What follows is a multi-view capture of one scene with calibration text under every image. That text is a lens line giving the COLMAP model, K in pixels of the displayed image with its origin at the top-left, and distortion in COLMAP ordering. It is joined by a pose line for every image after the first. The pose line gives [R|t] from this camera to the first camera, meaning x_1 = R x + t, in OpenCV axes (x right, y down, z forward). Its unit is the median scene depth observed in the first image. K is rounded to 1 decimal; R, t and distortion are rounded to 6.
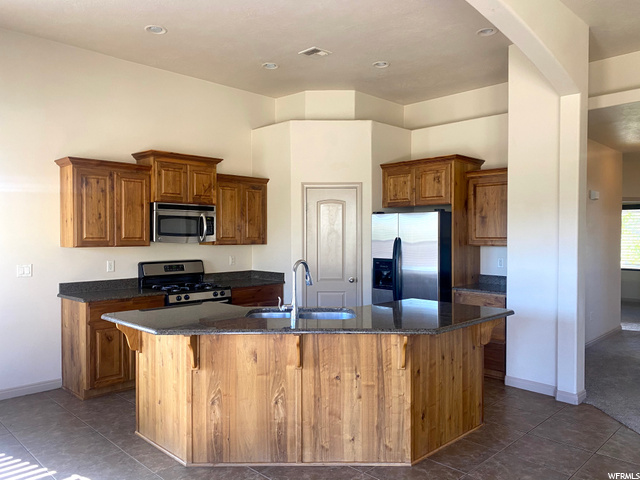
lens RADIAL K [[487.8, 0, 320.0], [0, 487.8, 240.0], [0, 0, 1]] dist [0.050685, -0.059666]
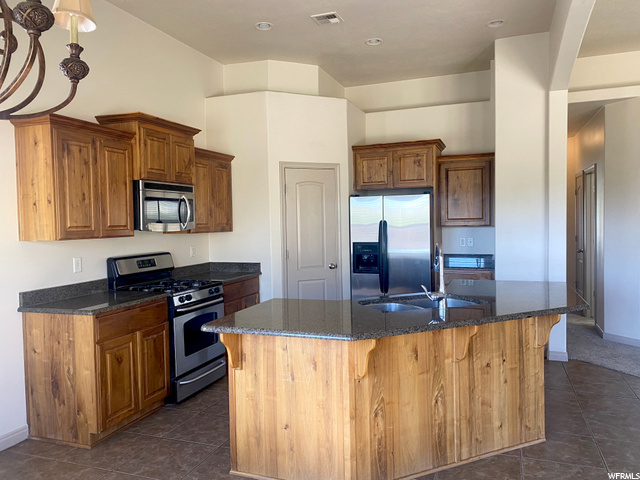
lens RADIAL K [[486.2, 0, 320.6], [0, 486.2, 236.5], [0, 0, 1]] dist [0.024218, -0.003633]
pose [[0.907851, -0.031190, 0.418131, -0.412774], [0.023162, 0.999437, 0.024264, 0.000697], [-0.418653, -0.012343, 0.908063, 0.176526]]
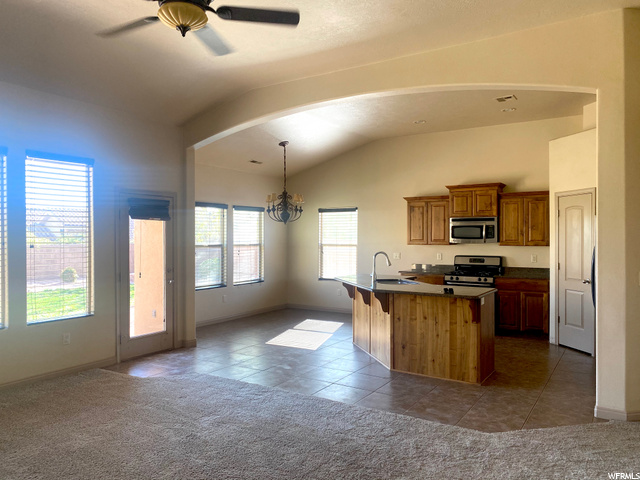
lens RADIAL K [[487.8, 0, 320.0], [0, 487.8, 240.0], [0, 0, 1]] dist [0.050685, -0.059666]
pose [[0.223618, 0.002591, -0.974673, 1.151161], [-0.011154, 0.999938, 0.000100, 0.000386], [0.974613, 0.010849, 0.223633, 0.232162]]
